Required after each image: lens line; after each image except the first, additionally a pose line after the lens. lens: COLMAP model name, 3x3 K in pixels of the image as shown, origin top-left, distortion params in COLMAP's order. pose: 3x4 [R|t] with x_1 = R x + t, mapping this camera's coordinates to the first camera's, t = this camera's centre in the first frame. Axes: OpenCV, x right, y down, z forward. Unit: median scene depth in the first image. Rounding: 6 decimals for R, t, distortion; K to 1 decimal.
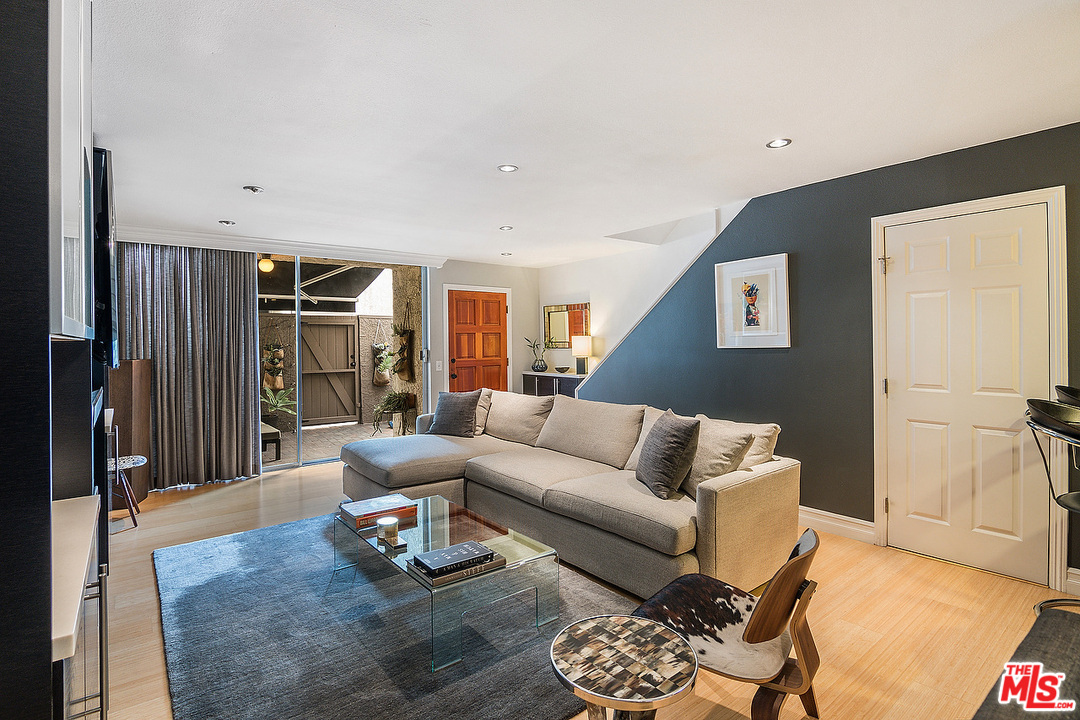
lens RADIAL K [[516.5, 0, 528.5], [0, 516.5, 343.1], [0, 0, 1]] dist [-0.001316, -0.000199]
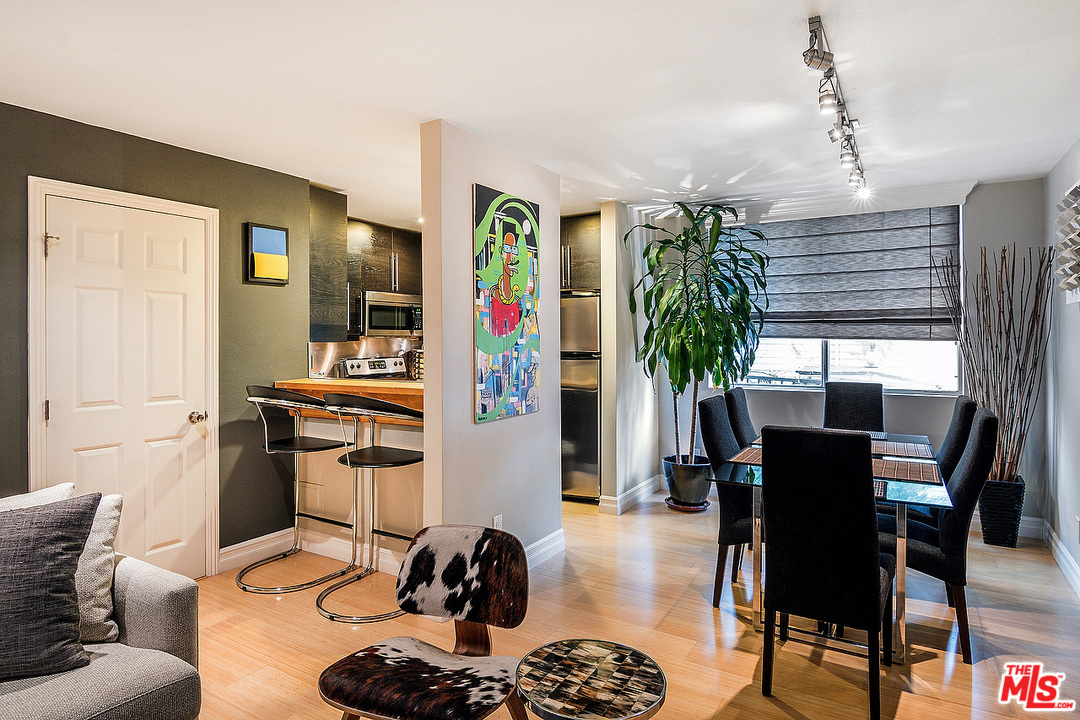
lens RADIAL K [[615.7, 0, 539.1], [0, 615.7, 338.4], [0, 0, 1]] dist [0.023526, -0.000294]
pose [[-0.354881, 0.012242, 0.934831, -0.426427], [0.006910, 0.999921, -0.010471, -0.007876], [-0.934886, 0.002744, -0.354938, 0.733527]]
